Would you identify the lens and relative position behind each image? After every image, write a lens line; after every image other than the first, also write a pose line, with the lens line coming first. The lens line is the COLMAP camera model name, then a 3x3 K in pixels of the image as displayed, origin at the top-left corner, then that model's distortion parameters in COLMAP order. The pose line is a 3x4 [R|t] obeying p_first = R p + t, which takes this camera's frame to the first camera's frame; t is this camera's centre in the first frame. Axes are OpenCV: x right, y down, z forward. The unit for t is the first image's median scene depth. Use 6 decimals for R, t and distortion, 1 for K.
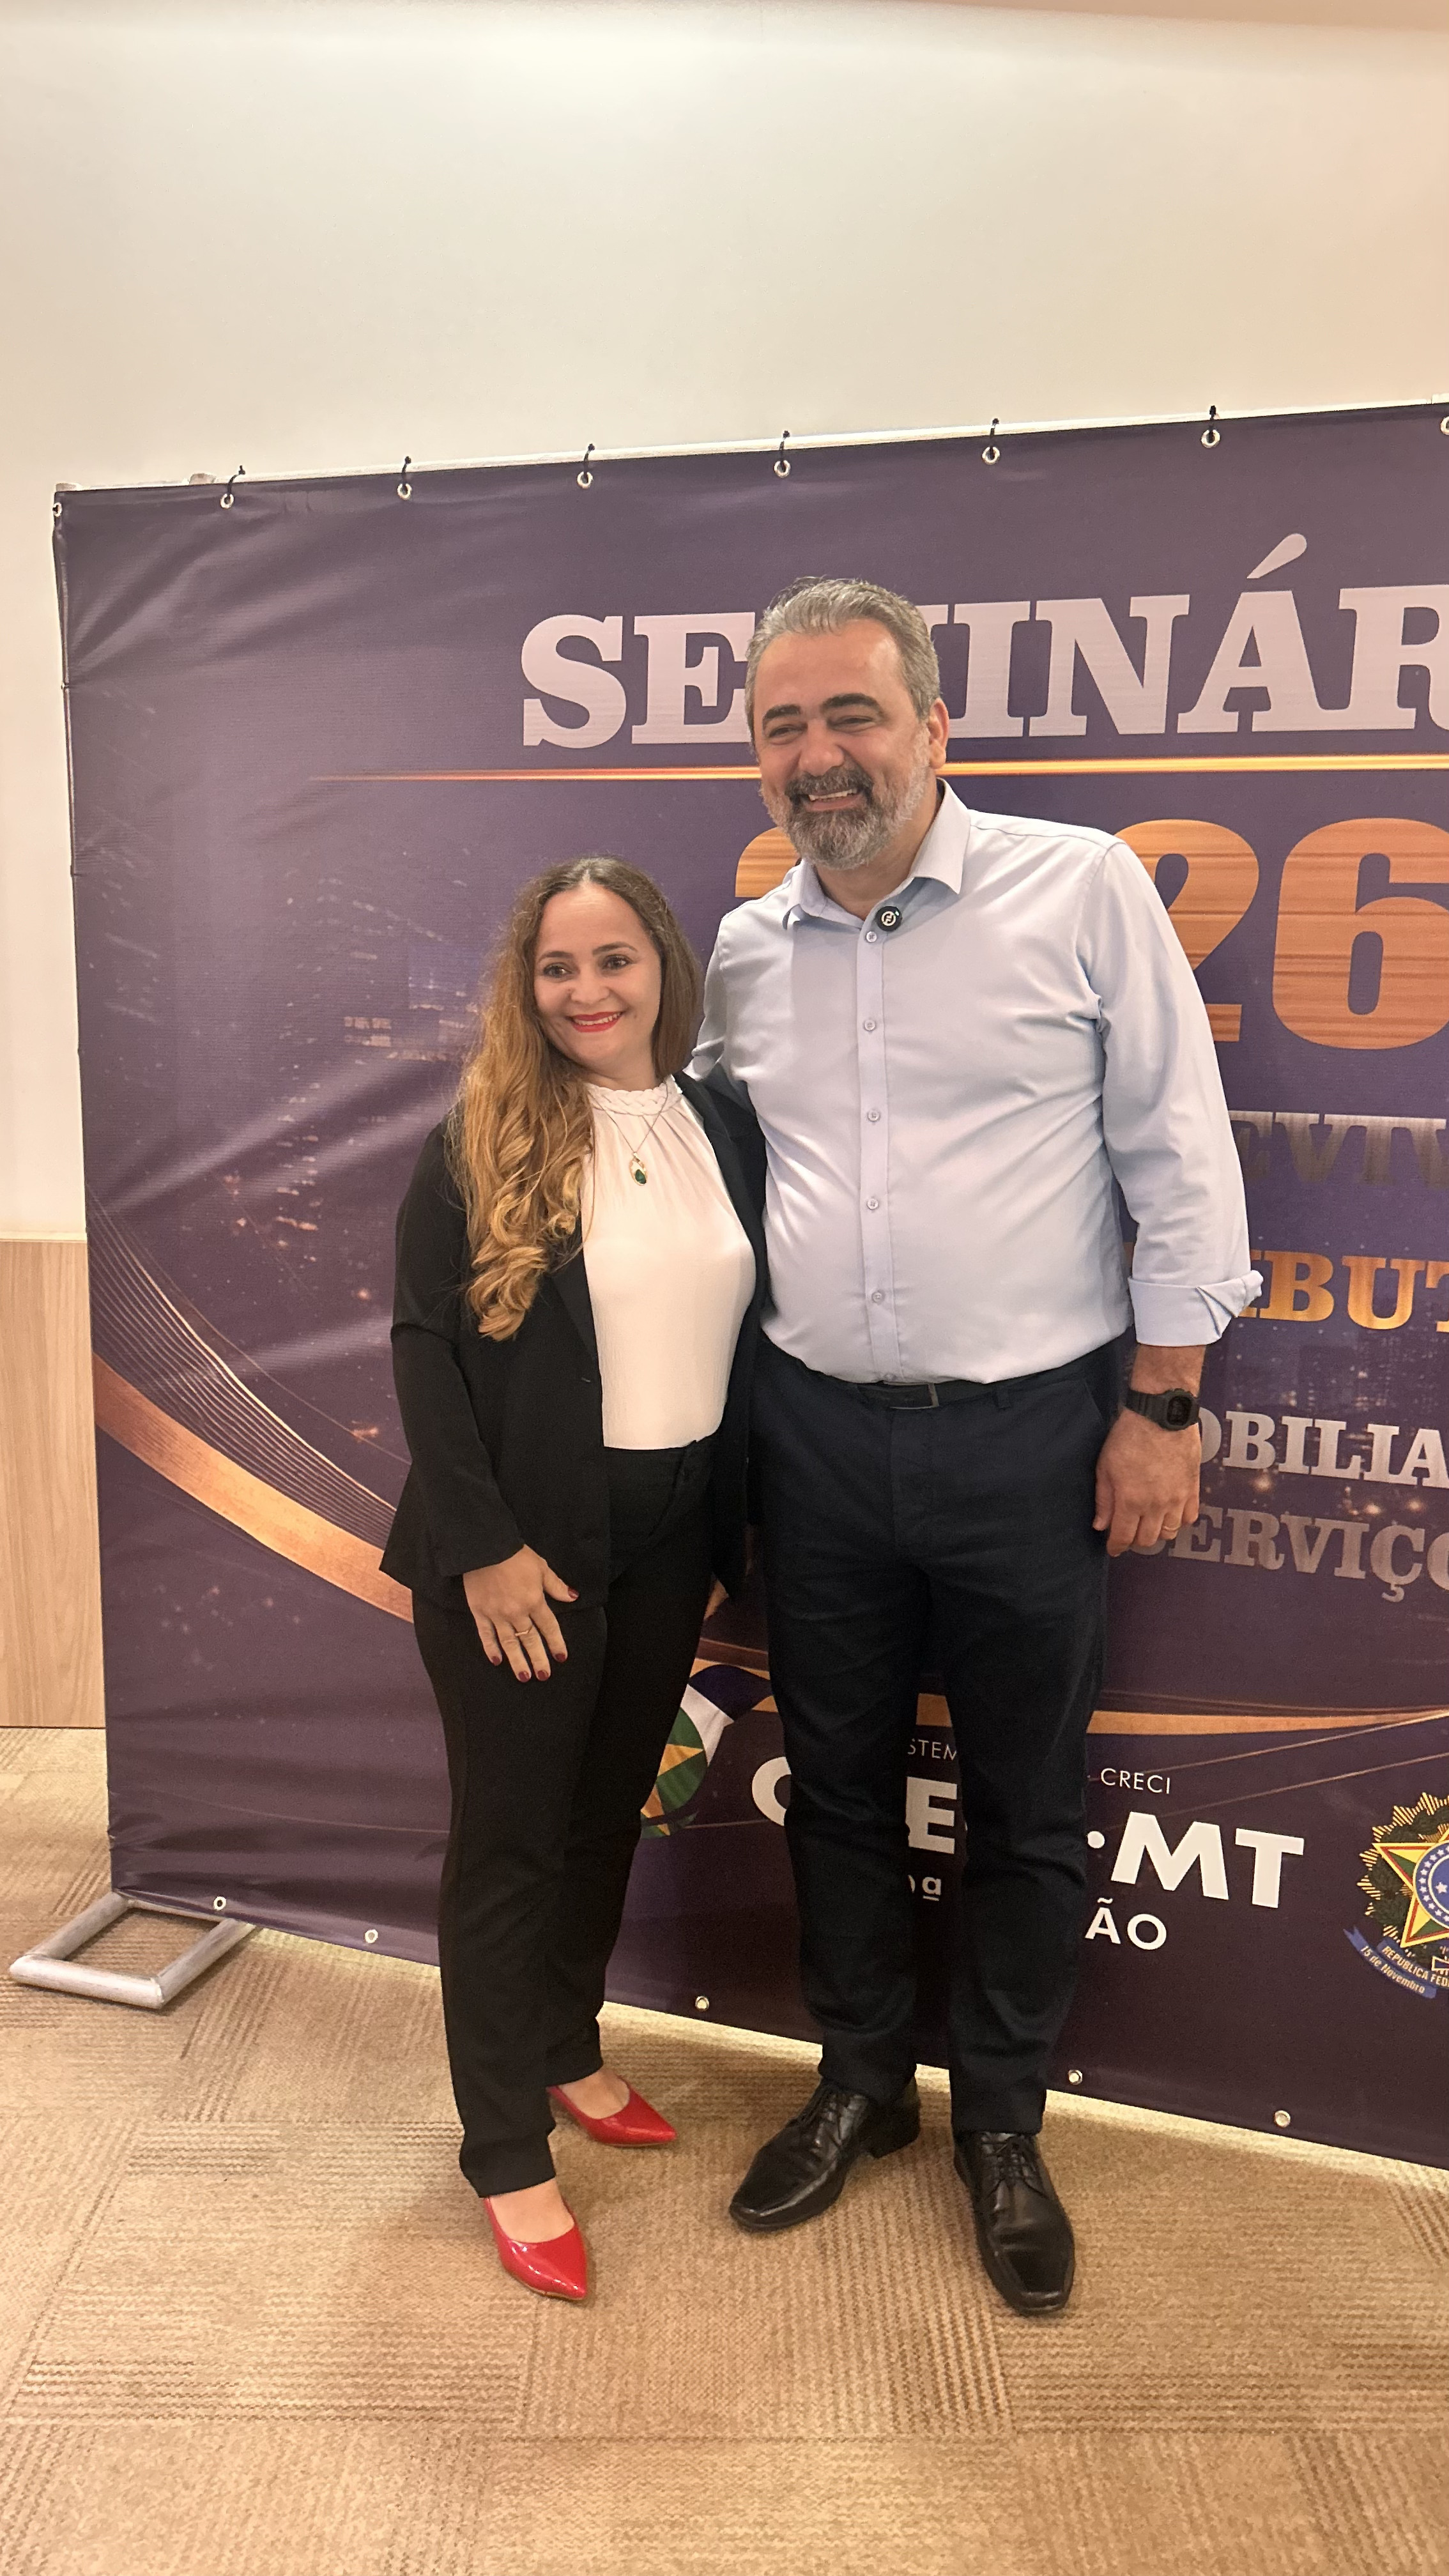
lens RADIAL K [[1906.3, 0, 740.9], [0, 1906.3, 1275.0], [0, 0, 1]] dist [0.038754, -0.051801]
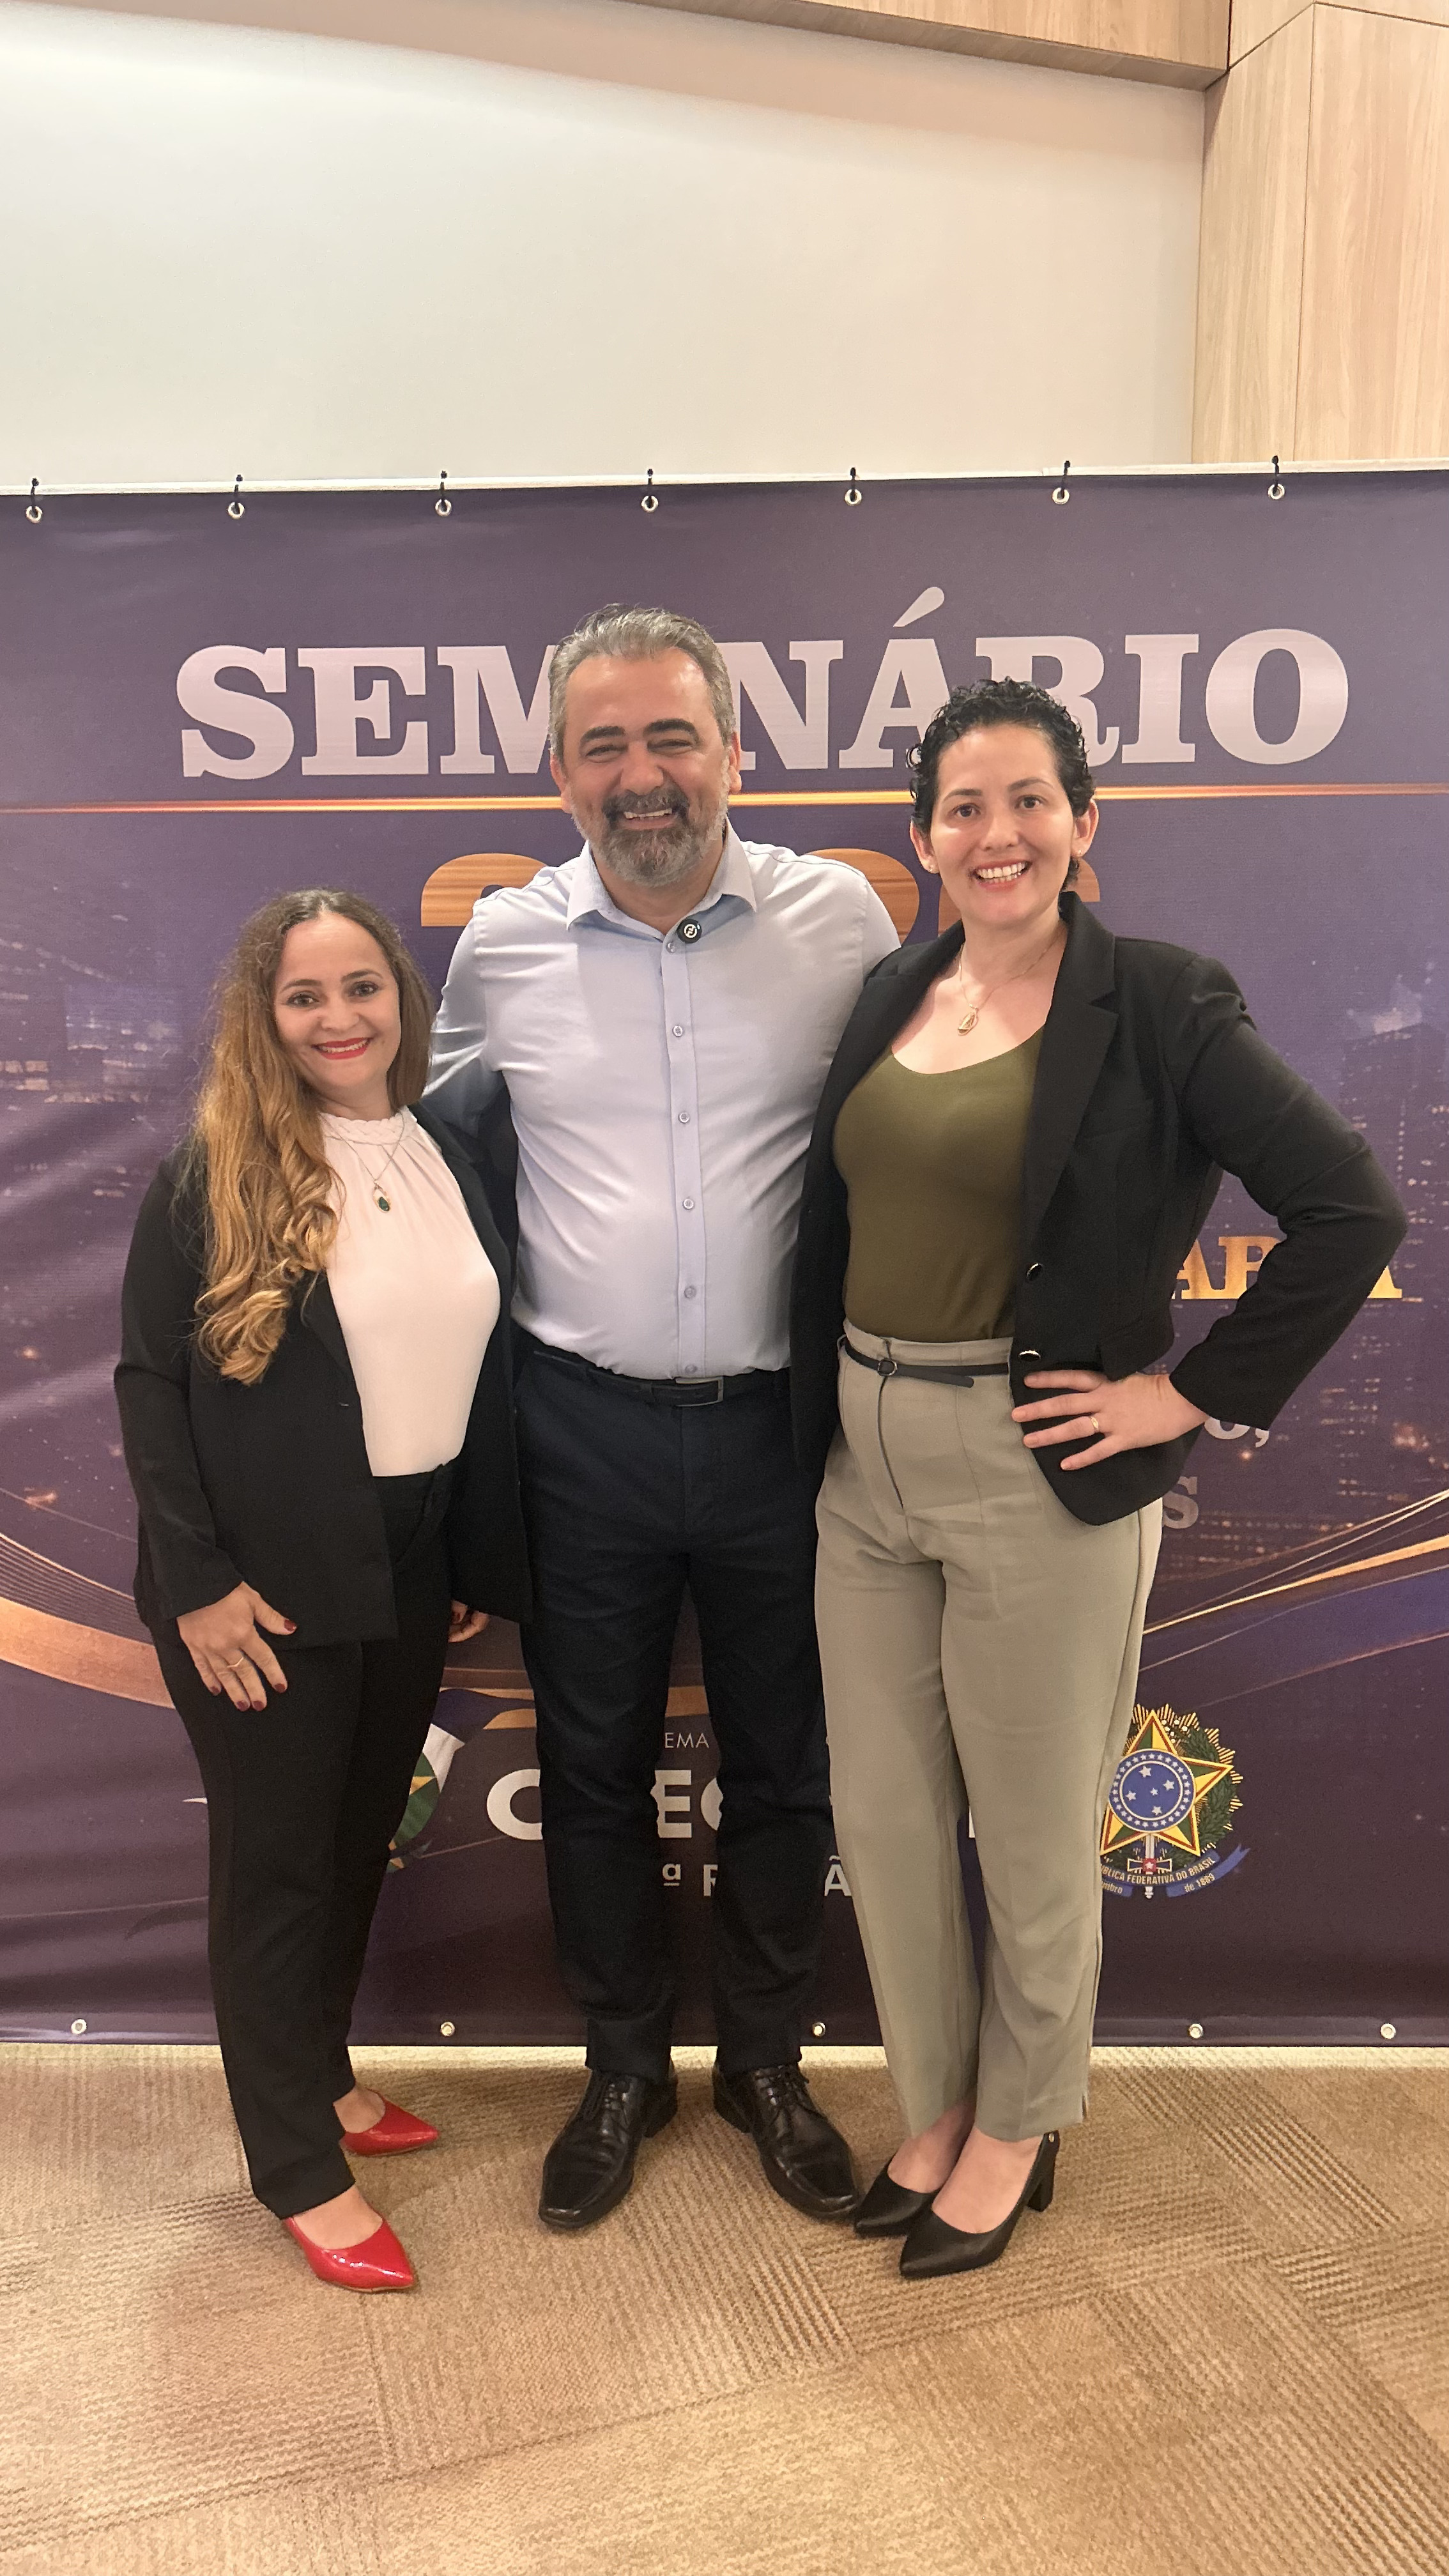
lens RADIAL K [[1906.3, 0, 718.0], [0, 1906.3, 1282.7], [0, 0, 1]] dist [0.038754, -0.051801]
pose [[0.955878, -0.074229, 0.284233, -0.166114], [0.077649, 0.996980, -0.000769, 0.003144], [-0.283317, 0.022806, 0.958755, -0.011412]]
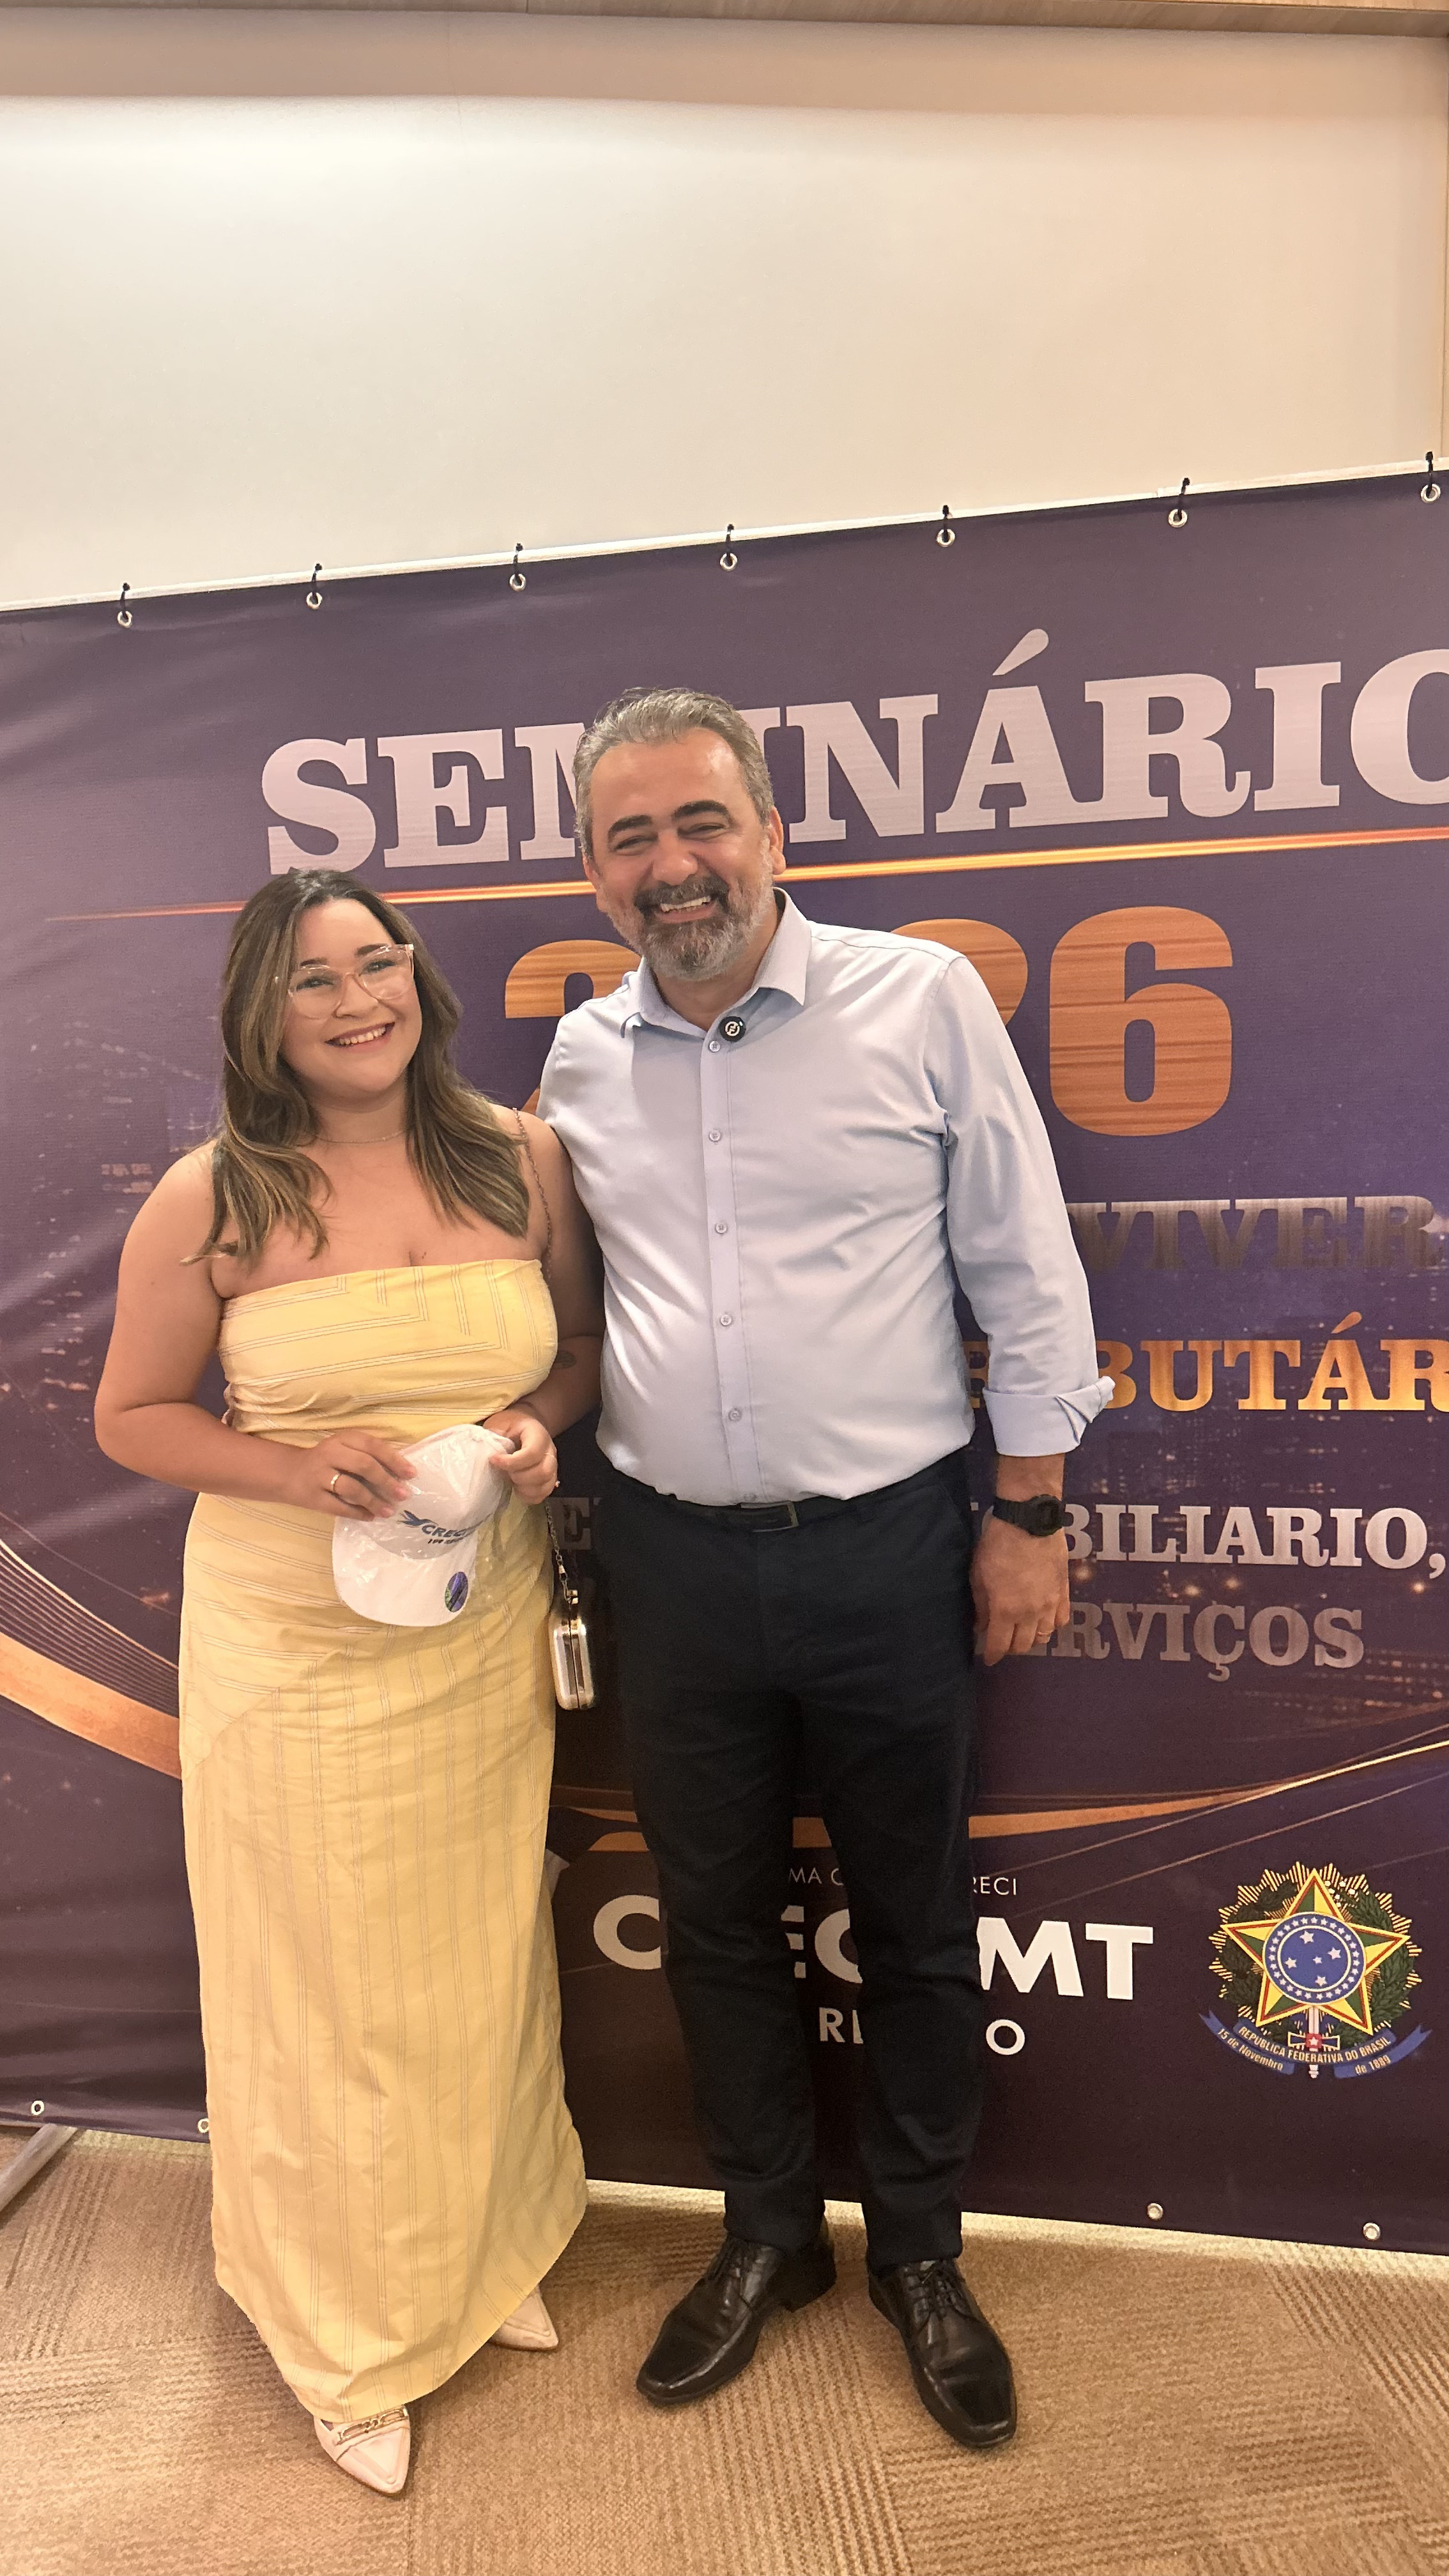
lens RADIAL K [[1906.3, 0, 727.0], [0, 1906.3, 1295.4], [0, 0, 1]] dist [0.038754, -0.051801]
pose [[0.992044, -0.077984, 0.098829, 0.002495], [0.079981, 0.996662, -0.016395, -0.035067], [-0.097221, 0.024169, 0.994969, 0.027062]]
